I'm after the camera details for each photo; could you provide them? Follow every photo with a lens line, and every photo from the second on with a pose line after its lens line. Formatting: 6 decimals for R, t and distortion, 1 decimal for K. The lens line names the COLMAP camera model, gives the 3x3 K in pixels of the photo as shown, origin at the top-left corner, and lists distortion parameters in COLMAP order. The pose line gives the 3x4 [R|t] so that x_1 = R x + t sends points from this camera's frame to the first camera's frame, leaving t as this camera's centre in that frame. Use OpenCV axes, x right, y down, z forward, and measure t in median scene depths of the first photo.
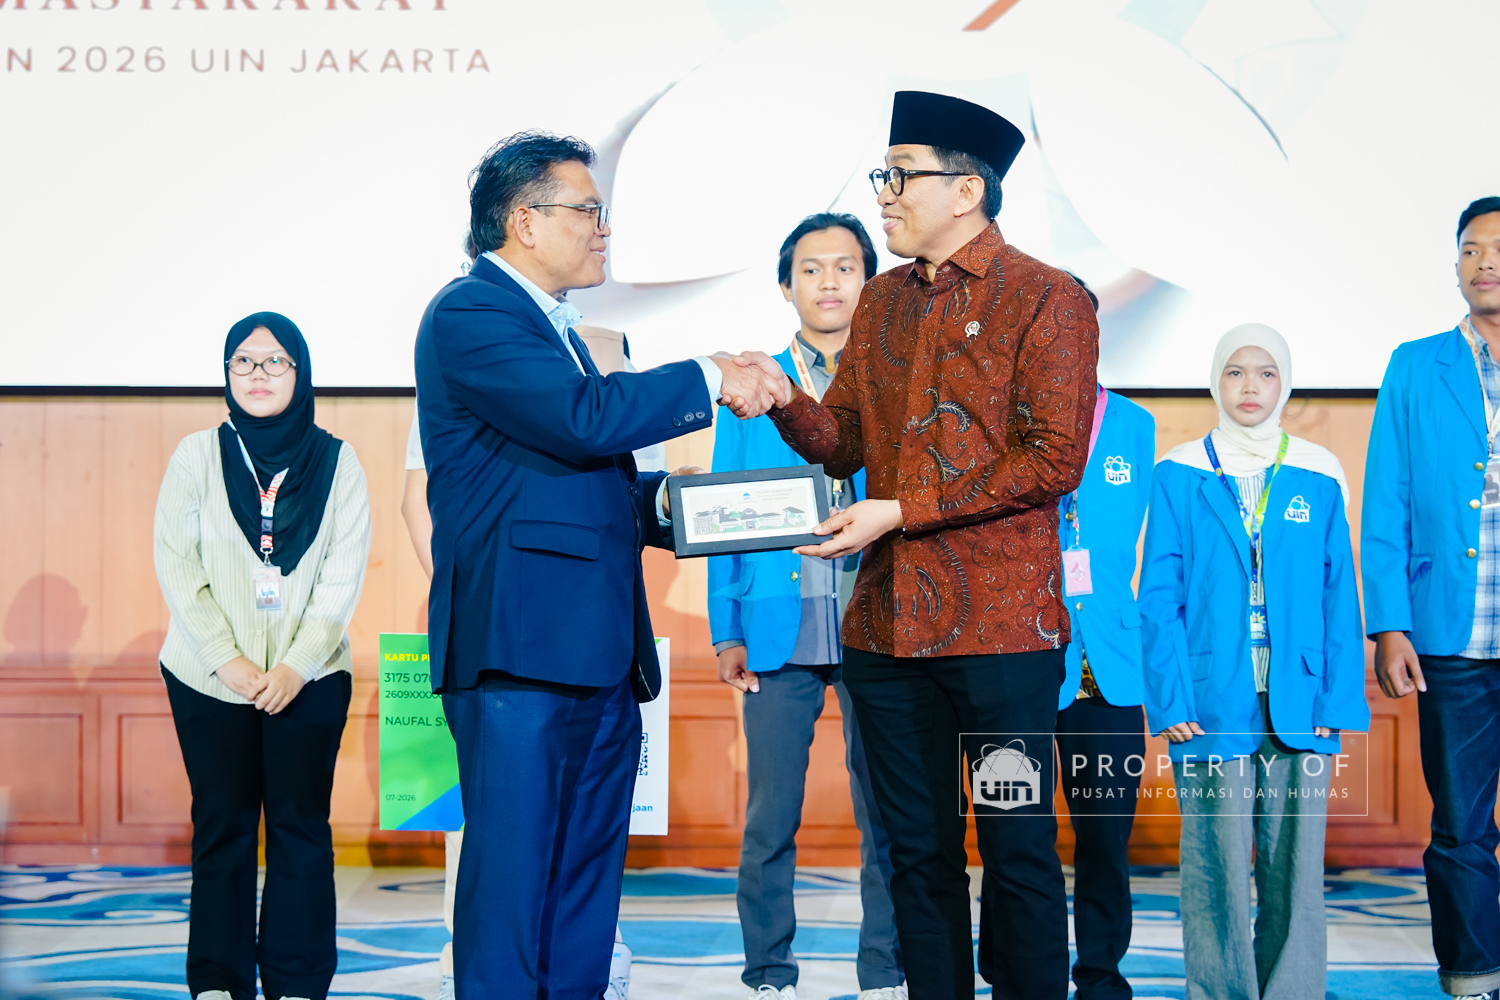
lens RADIAL K [[2967.5, 0, 743.2], [0, 2967.5, 478.4], [0, 0, 1]] dist [-0.026982, 0.158303]
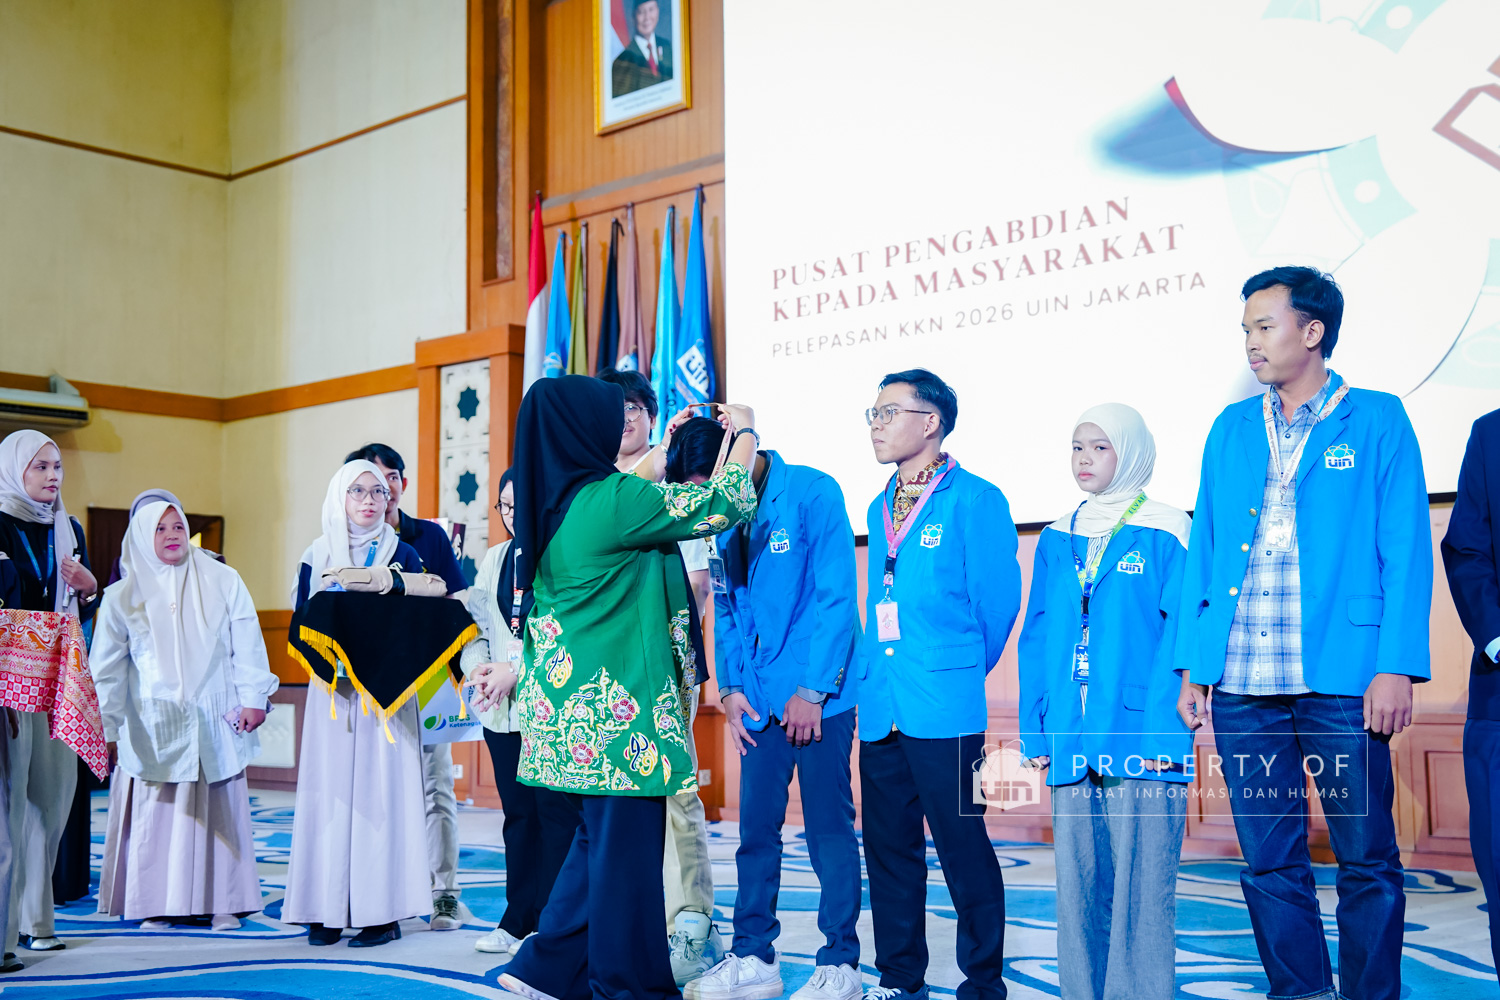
lens RADIAL K [[1762.0, 0, 750.0], [0, 1762.0, 531.7], [0, 0, 1]] dist [0.000860, 0.000759]
pose [[0.760951, -0.061706, -0.645868, 0.284843], [0.036800, 0.997969, -0.051988, 0.015270], [0.647765, 0.015792, 0.761677, 0.219944]]
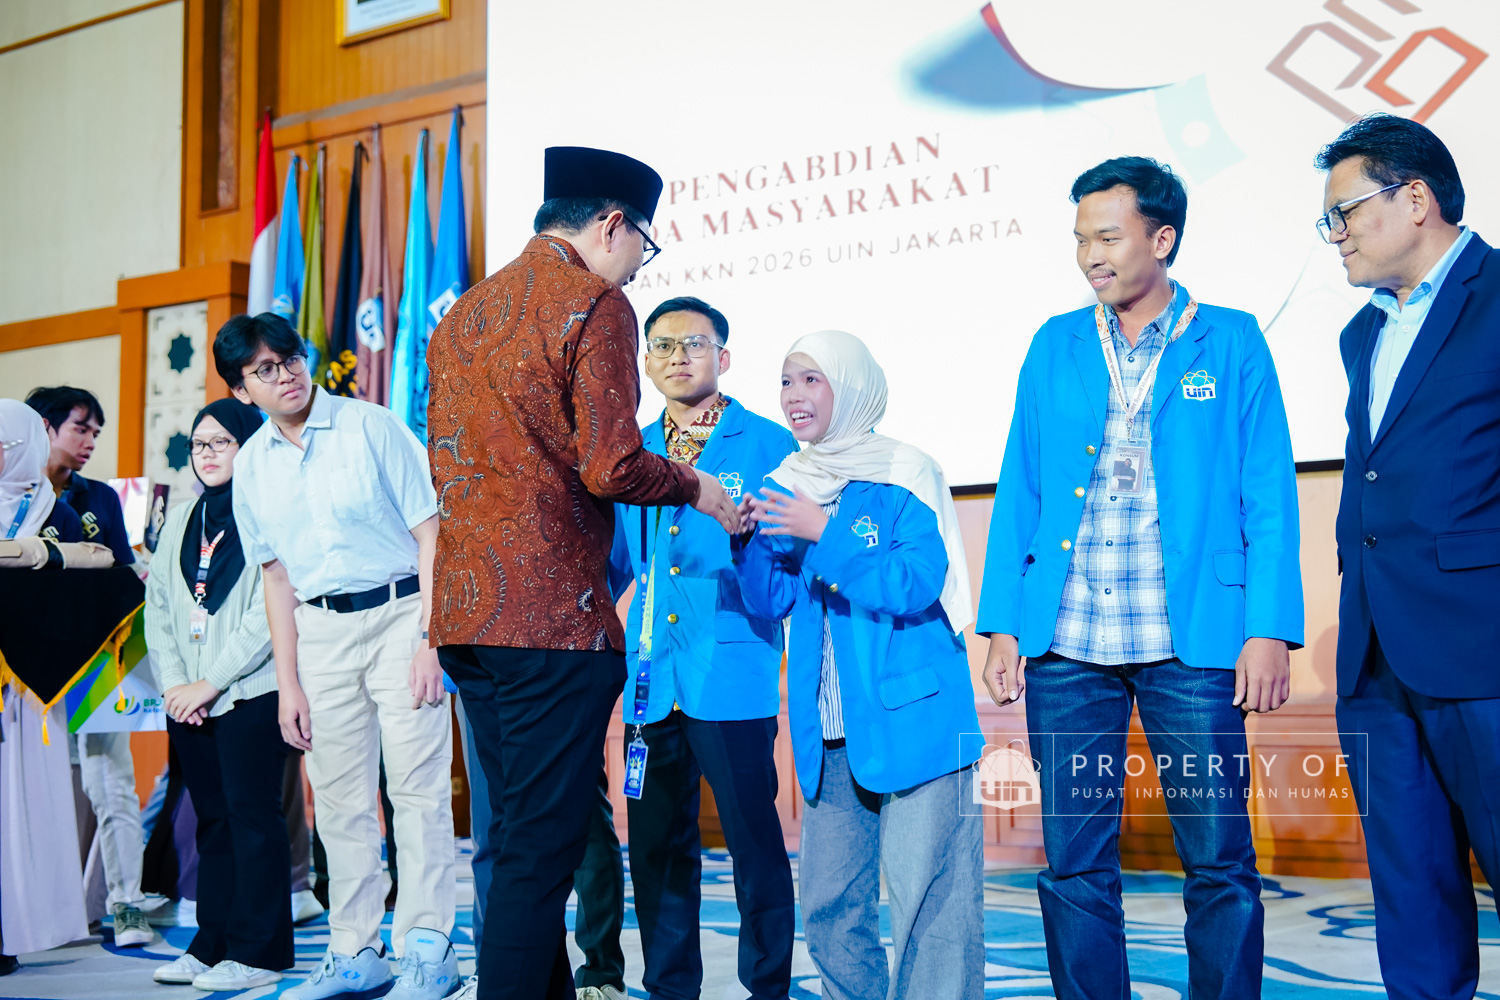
lens RADIAL K [[1899.7, 0, 842.3], [0, 1899.7, 502.6], [0, 0, 1]] dist [0.010985, 0.014609]
pose [[0.858245, -0.058717, -0.509871, 0.259265], [0.034486, 0.997787, -0.056856, 0.022557], [0.512081, 0.031213, 0.858370, 0.258387]]
